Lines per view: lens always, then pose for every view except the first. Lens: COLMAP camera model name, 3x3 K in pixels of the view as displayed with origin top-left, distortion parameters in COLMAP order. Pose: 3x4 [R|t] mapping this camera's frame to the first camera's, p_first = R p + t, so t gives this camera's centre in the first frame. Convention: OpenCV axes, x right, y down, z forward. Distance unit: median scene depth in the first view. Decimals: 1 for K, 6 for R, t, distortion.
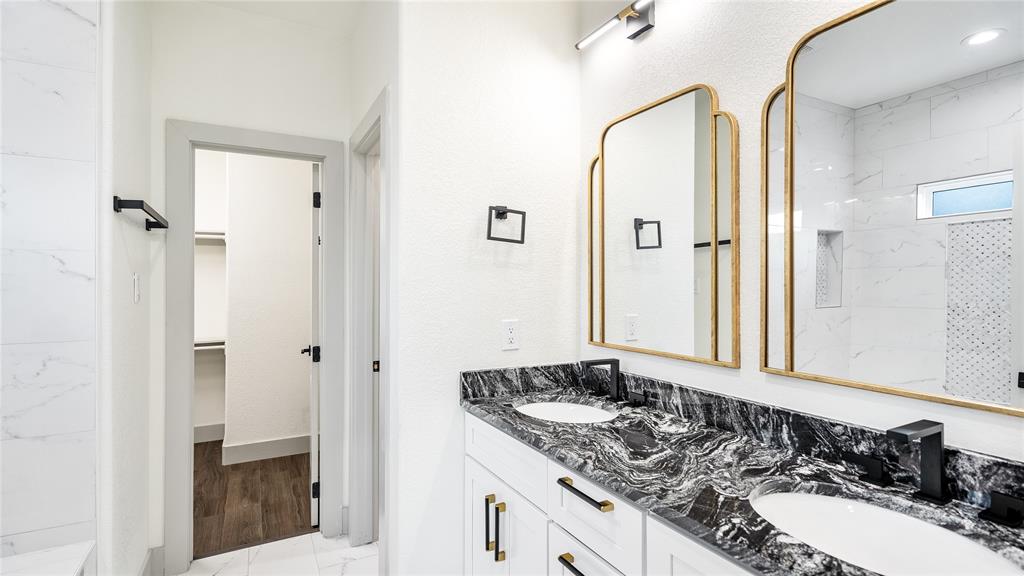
lens RADIAL K [[482.4, 0, 512.8], [0, 482.4, 281.0], [0, 0, 1]] dist [-0.004330, 0.000794]
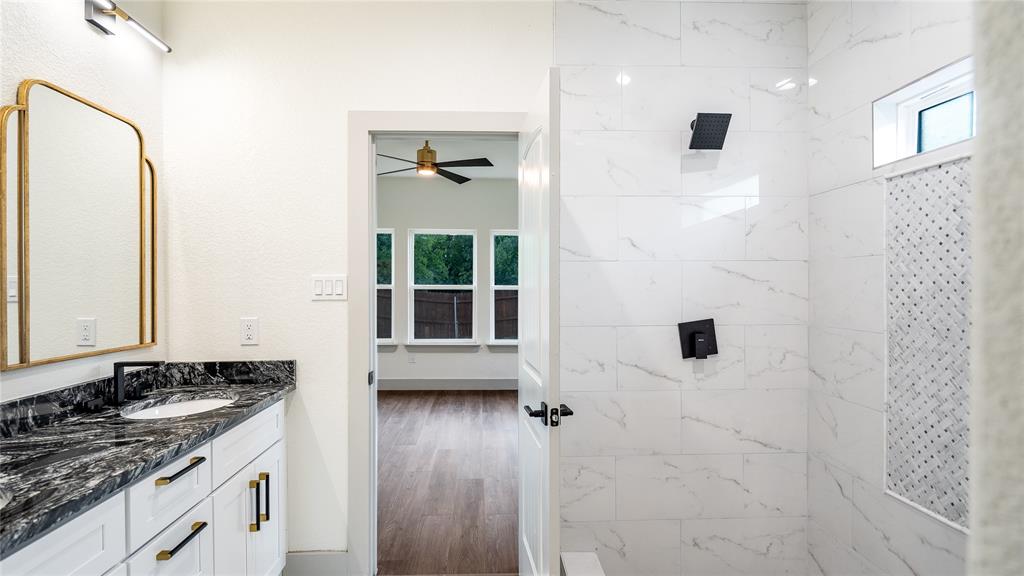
lens RADIAL K [[482.4, 0, 510.9], [0, 482.4, 288.0], [0, 0, 1]] dist [-0.004330, 0.000794]
pose [[-0.909932, 0.007710, 0.414685, -0.924001], [0.005117, 0.999960, -0.007364, 0.027989], [-0.414725, -0.004578, -0.909935, 1.555155]]
